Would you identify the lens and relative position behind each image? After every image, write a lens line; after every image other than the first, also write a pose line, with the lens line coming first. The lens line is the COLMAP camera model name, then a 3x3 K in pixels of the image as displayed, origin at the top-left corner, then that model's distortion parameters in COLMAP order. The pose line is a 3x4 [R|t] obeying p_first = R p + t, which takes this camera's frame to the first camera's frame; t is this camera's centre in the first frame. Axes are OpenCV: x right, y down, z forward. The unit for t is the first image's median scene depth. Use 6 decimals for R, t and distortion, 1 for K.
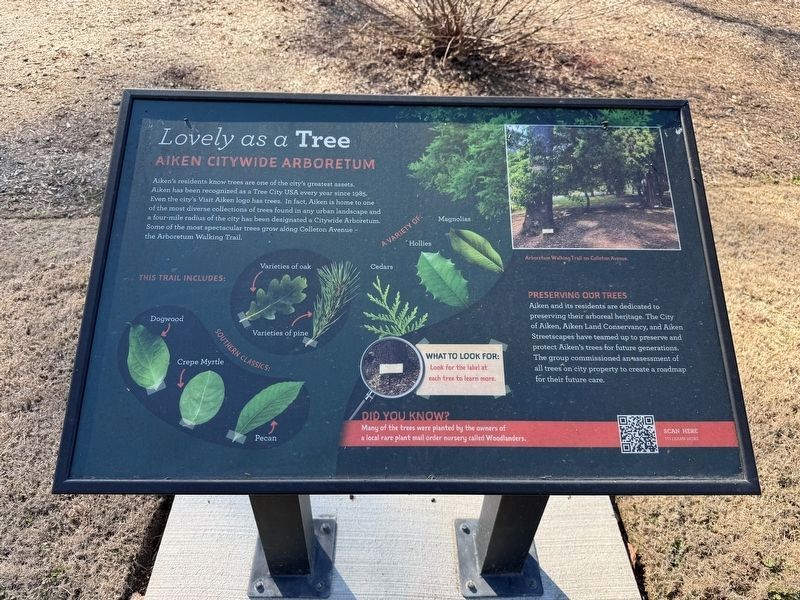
lens RADIAL K [[570.5, 0, 399.8], [0, 570.5, 305.7], [0, 0, 1]] dist [0.035019, -0.044539]
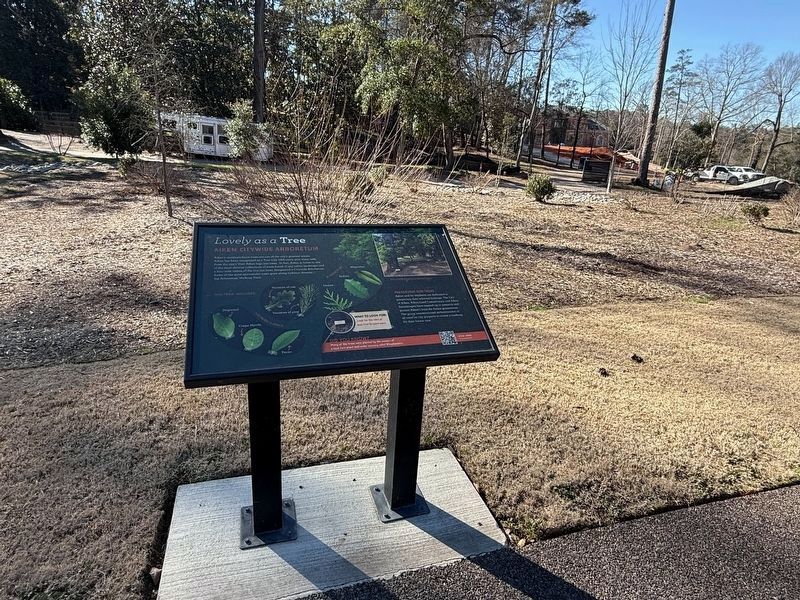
lens RADIAL K [[480.1, 0, 399.3], [0, 480.1, 303.1], [0, 0, 1]] dist [0.000744, 0.002876]
pose [[0.958756, -0.064265, 0.276871, -0.267220], [0.161682, 0.924461, -0.345297, 0.633479], [-0.233766, 0.375821, 0.896723, -0.655998]]
